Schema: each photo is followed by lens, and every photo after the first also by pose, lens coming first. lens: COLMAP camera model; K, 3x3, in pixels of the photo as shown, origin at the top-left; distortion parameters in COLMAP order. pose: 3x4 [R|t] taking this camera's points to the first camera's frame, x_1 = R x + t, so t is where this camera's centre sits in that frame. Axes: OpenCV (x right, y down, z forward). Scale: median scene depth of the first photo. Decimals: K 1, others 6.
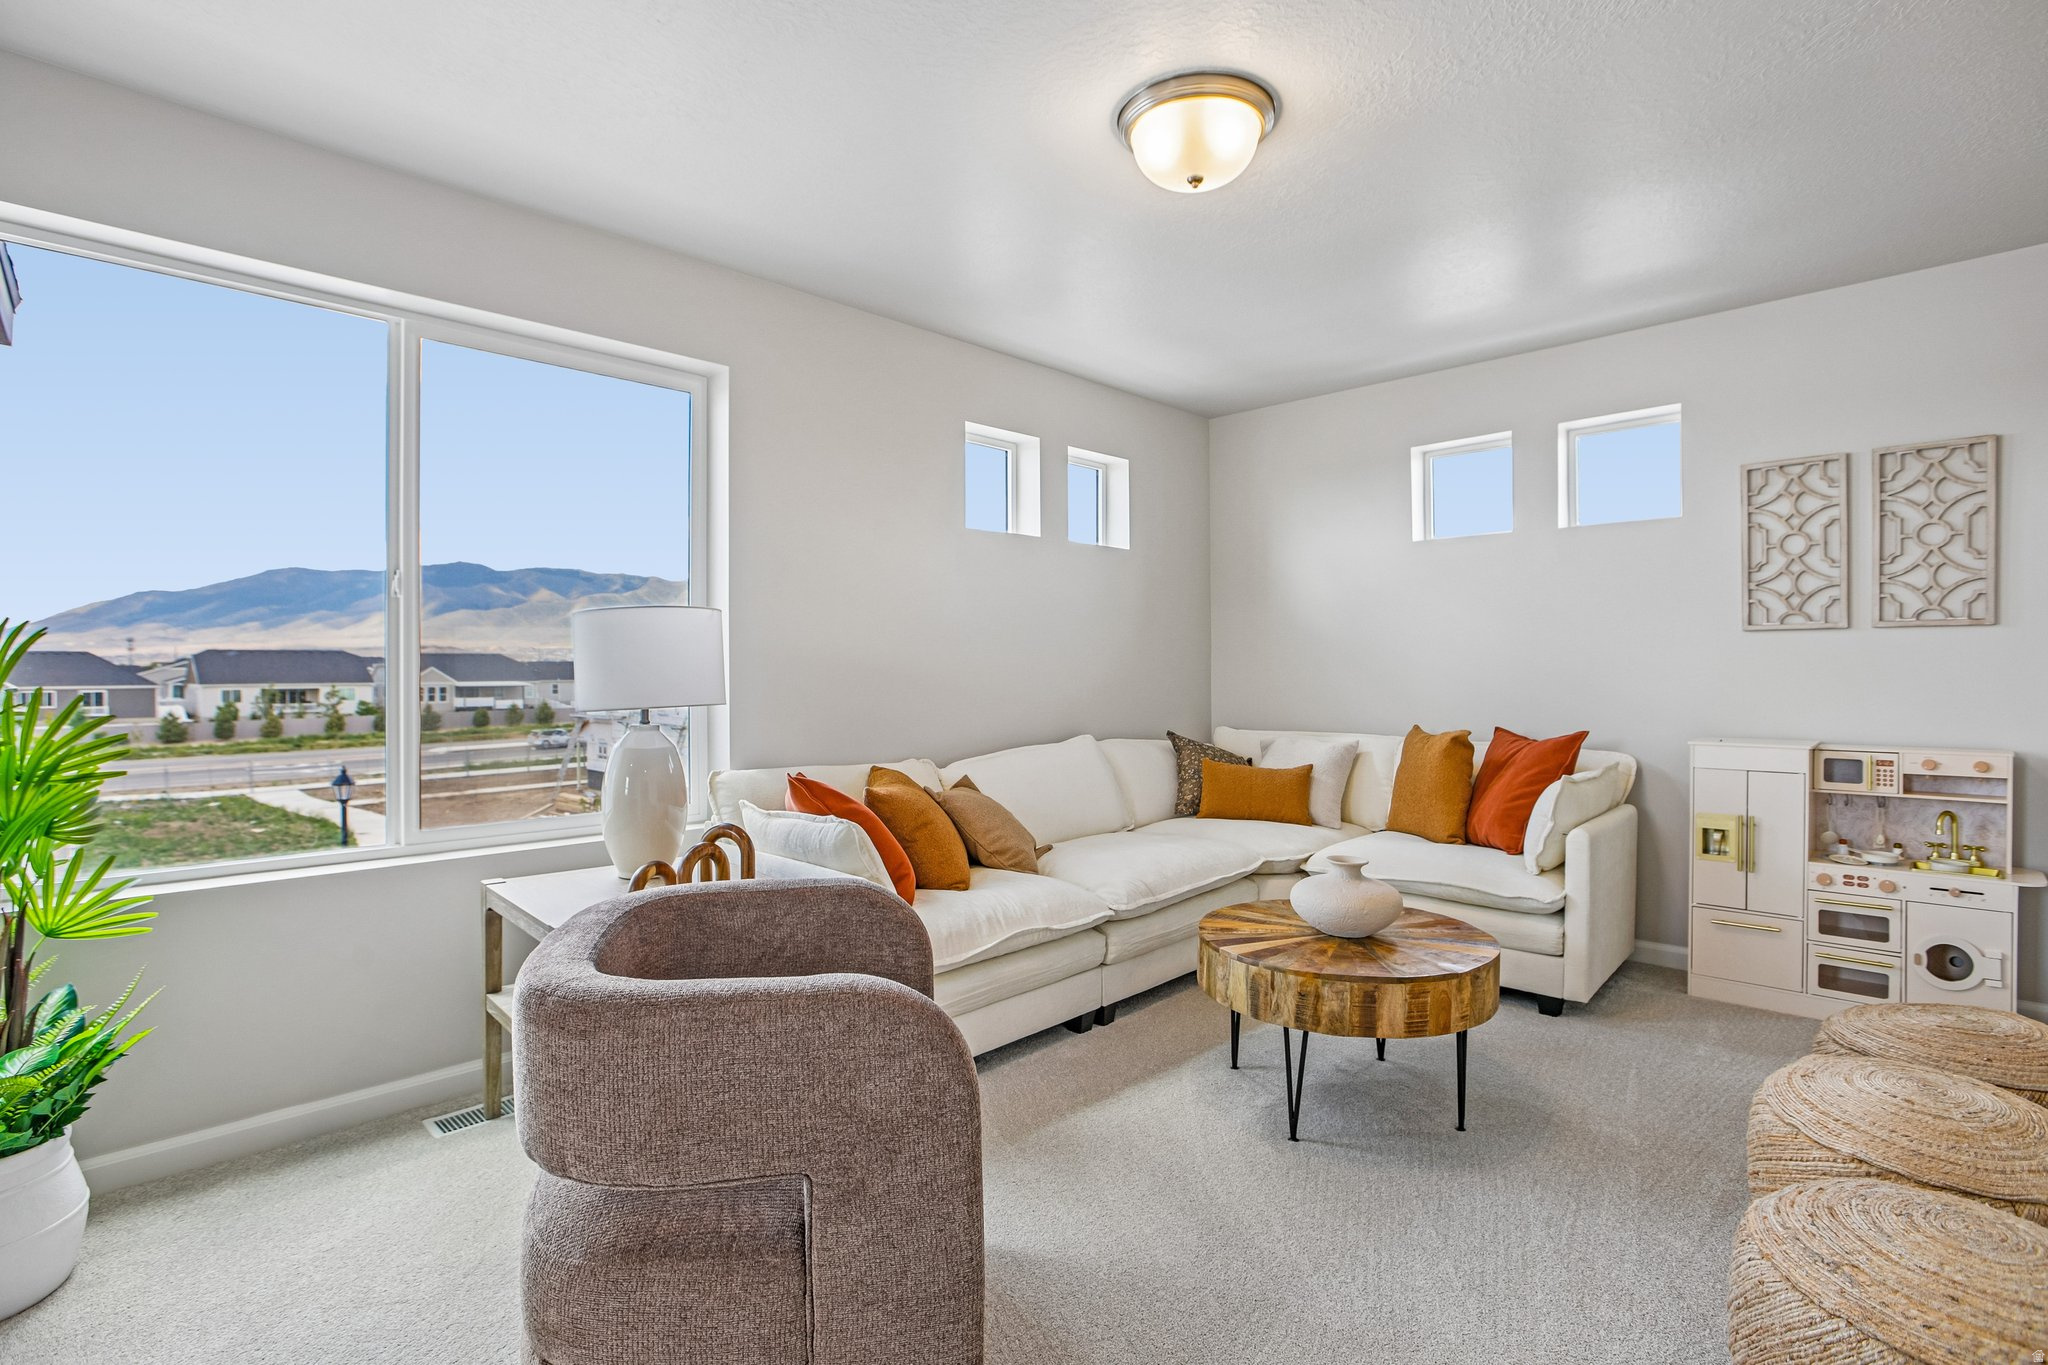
lens RADIAL K [[976.9, 0, 1014.4], [0, 976.9, 674.0], [0, 0, 1]] dist [-0.076774, 0.033277]
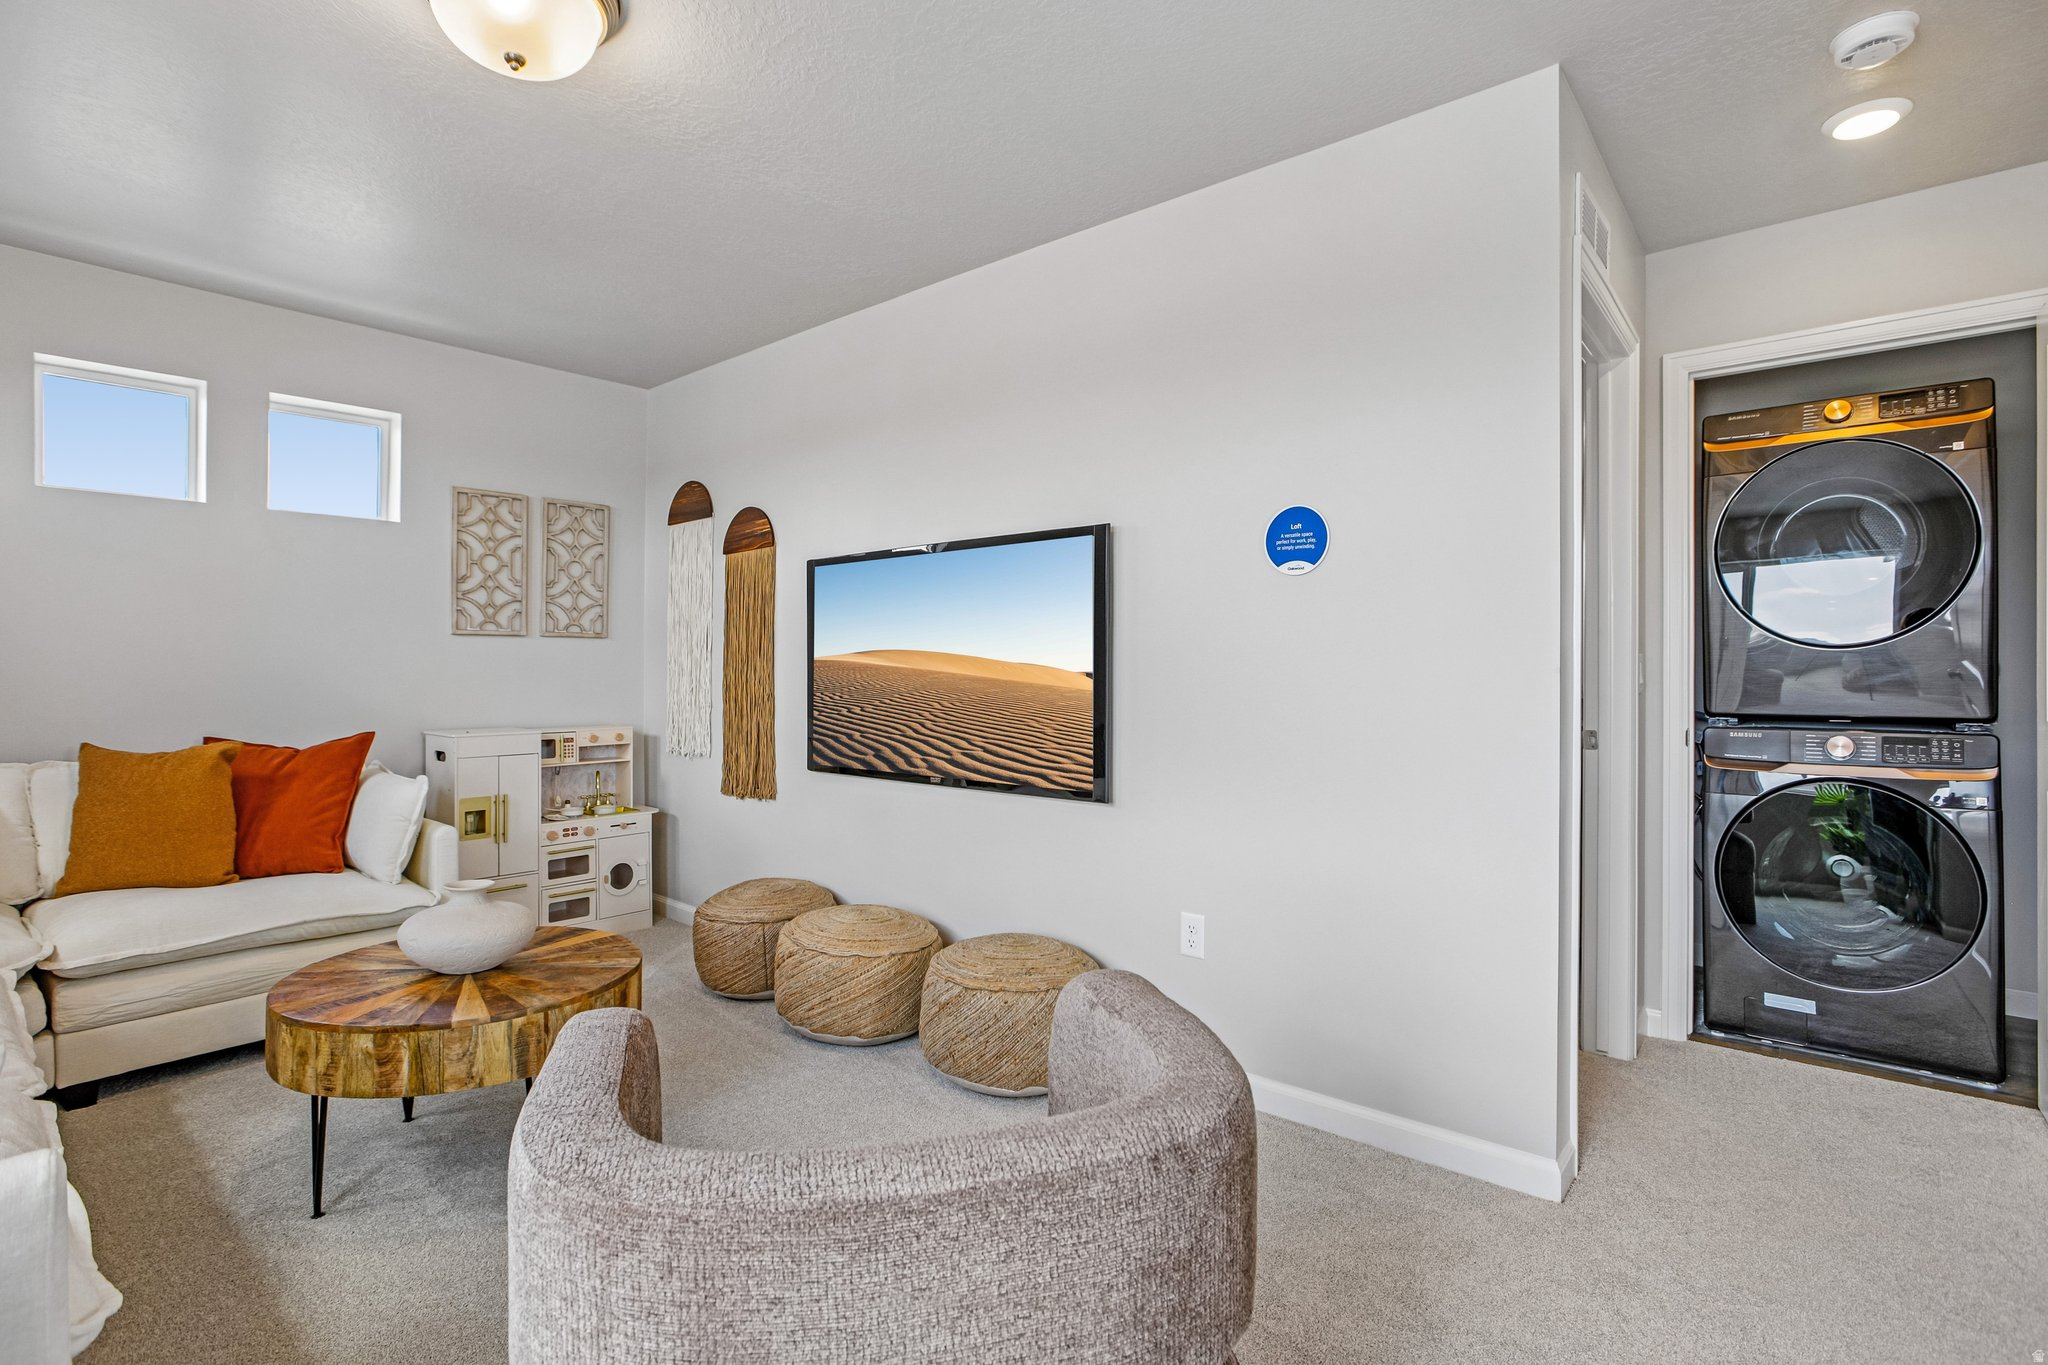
lens RADIAL K [[976.9, 0, 1014.4], [0, 976.9, 674.0], [0, 0, 1]] dist [-0.076774, 0.033277]
pose [[-0.075633, -0.002471, 0.997133, -0.453107], [0.001837, 0.999995, 0.002617, -0.000406], [-0.997134, 0.002029, -0.075628, 0.462901]]
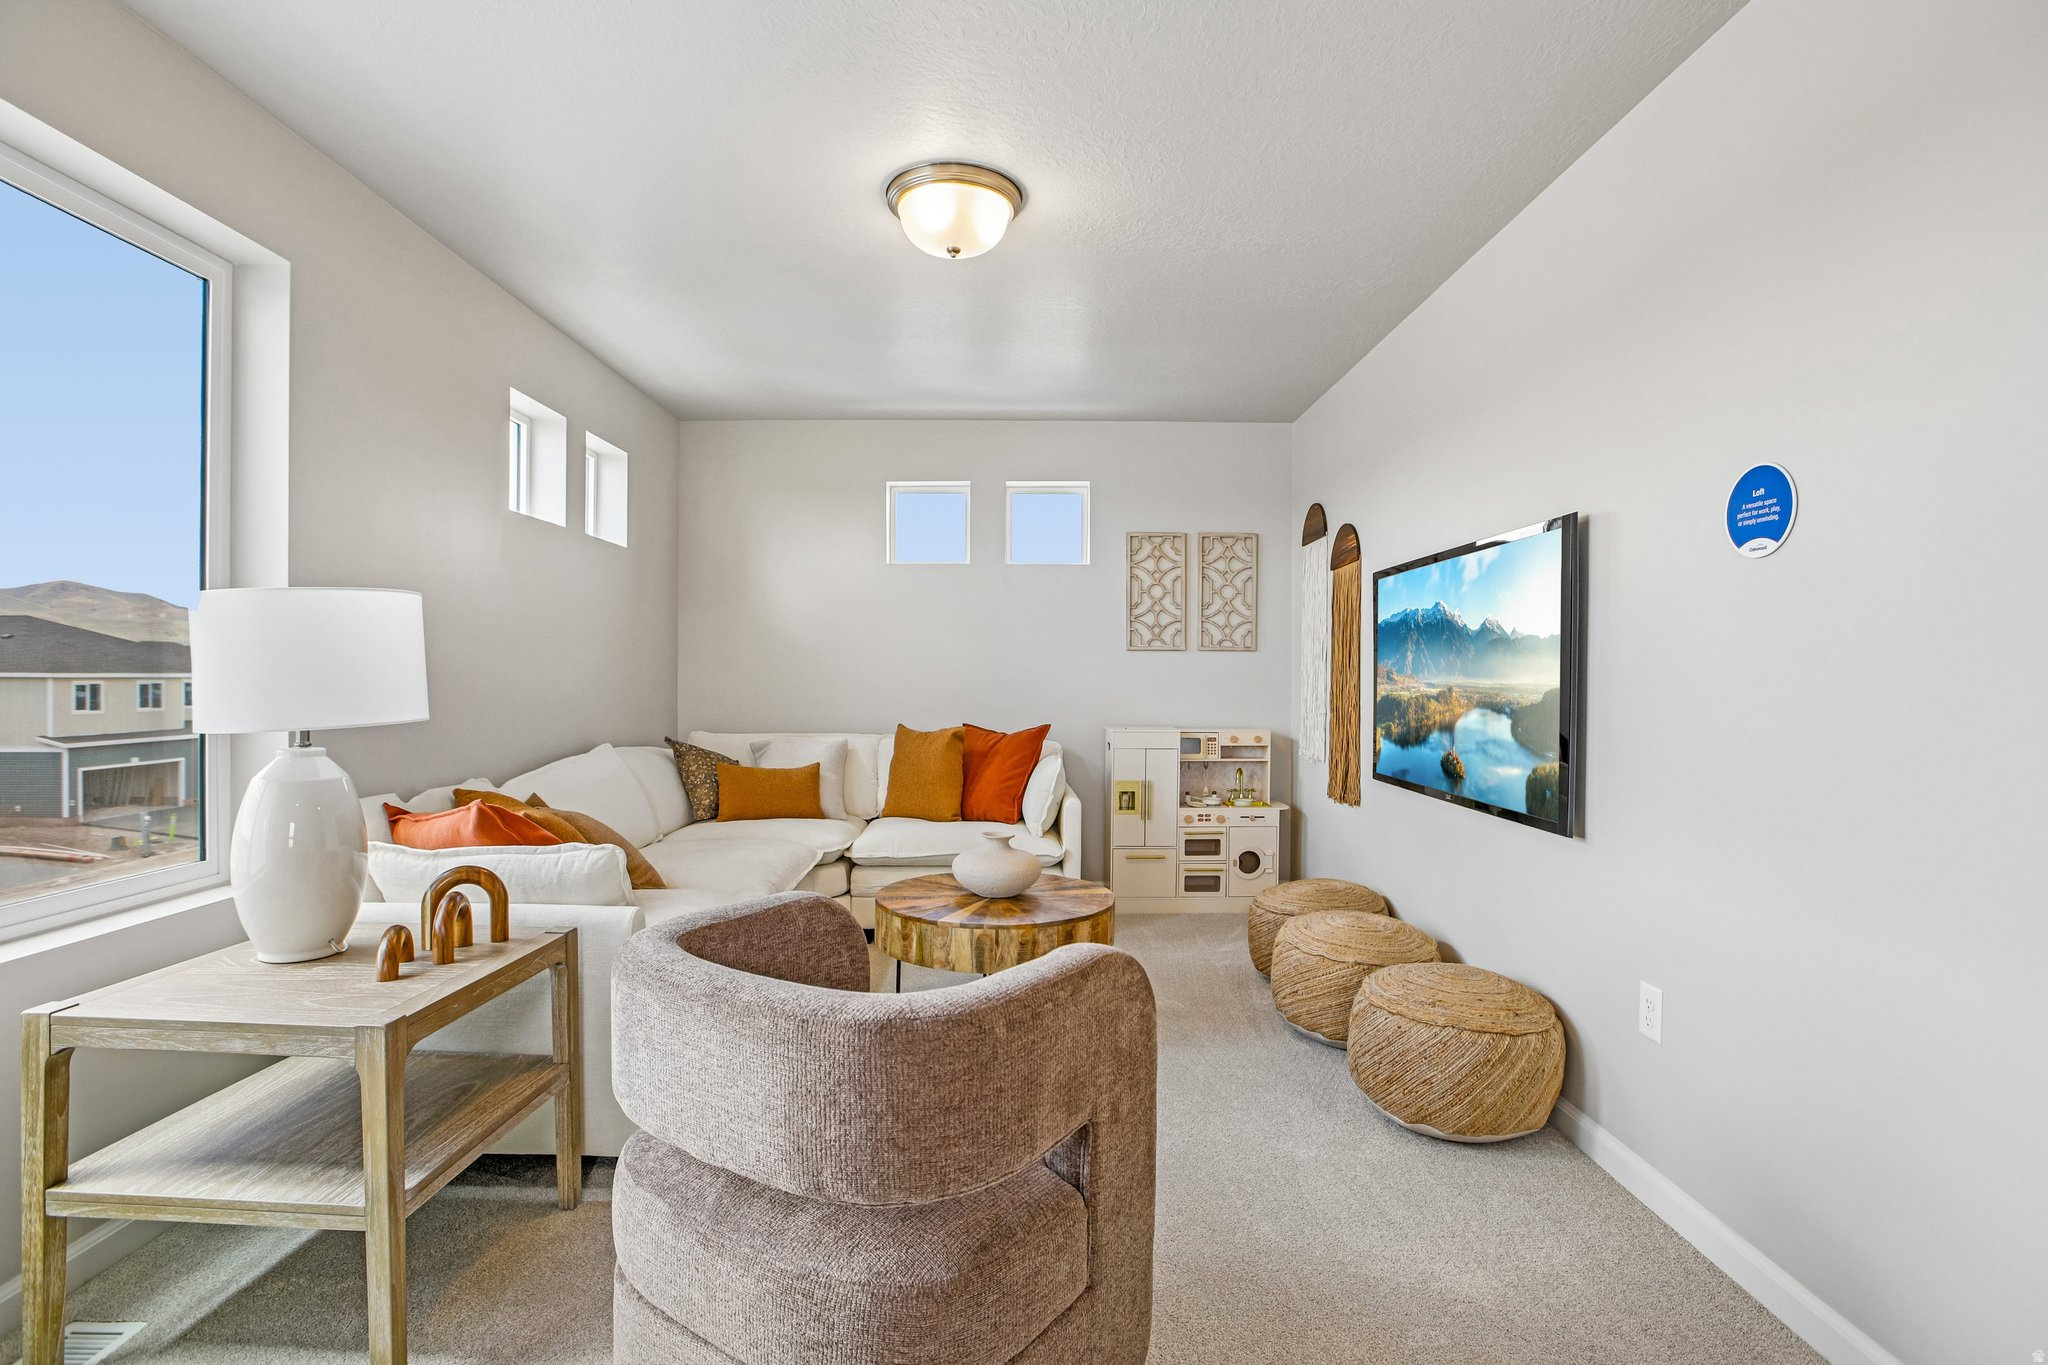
lens RADIAL K [[976.9, 0, 1014.4], [0, 976.9, 674.0], [0, 0, 1]] dist [-0.076774, 0.033277]
pose [[0.710171, 0.006541, 0.703999, -0.410306], [-0.004248, 0.999978, -0.005006, -0.002451], [-0.704017, 0.000564, 0.710183, 0.092765]]
